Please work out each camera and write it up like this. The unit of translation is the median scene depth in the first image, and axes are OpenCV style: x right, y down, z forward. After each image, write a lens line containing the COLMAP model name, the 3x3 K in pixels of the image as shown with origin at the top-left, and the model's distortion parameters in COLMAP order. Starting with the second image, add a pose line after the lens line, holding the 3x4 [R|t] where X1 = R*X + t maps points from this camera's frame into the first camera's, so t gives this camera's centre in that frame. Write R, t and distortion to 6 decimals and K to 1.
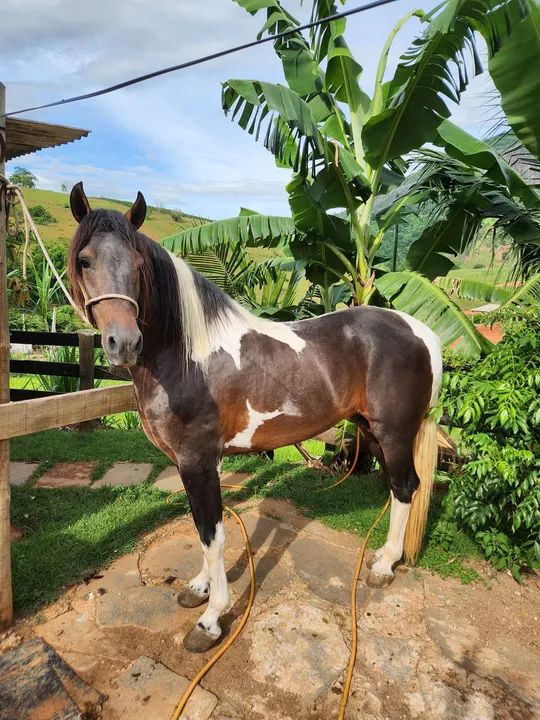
lens RADIAL K [[497.6, 0, 270.0], [0, 497.6, 360.0], [0, 0, 1]] dist [0.080097, -0.057712]
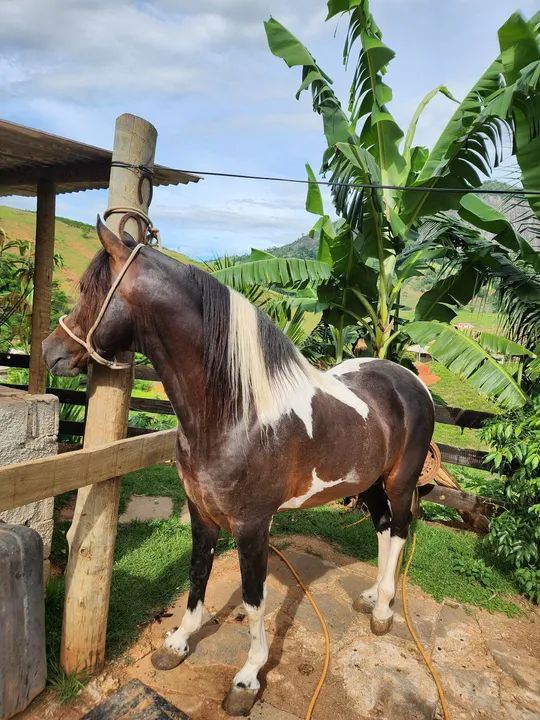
lens RADIAL K [[518.3, 0, 203.1], [0, 518.3, 359.0], [0, 0, 1]] dist [0.070291, -0.044811]
pose [[0.988758, 0.049417, 0.141125, -0.365043], [-0.043449, 0.998039, -0.045064, -0.023808], [-0.143075, 0.038425, 0.988966, -0.038082]]
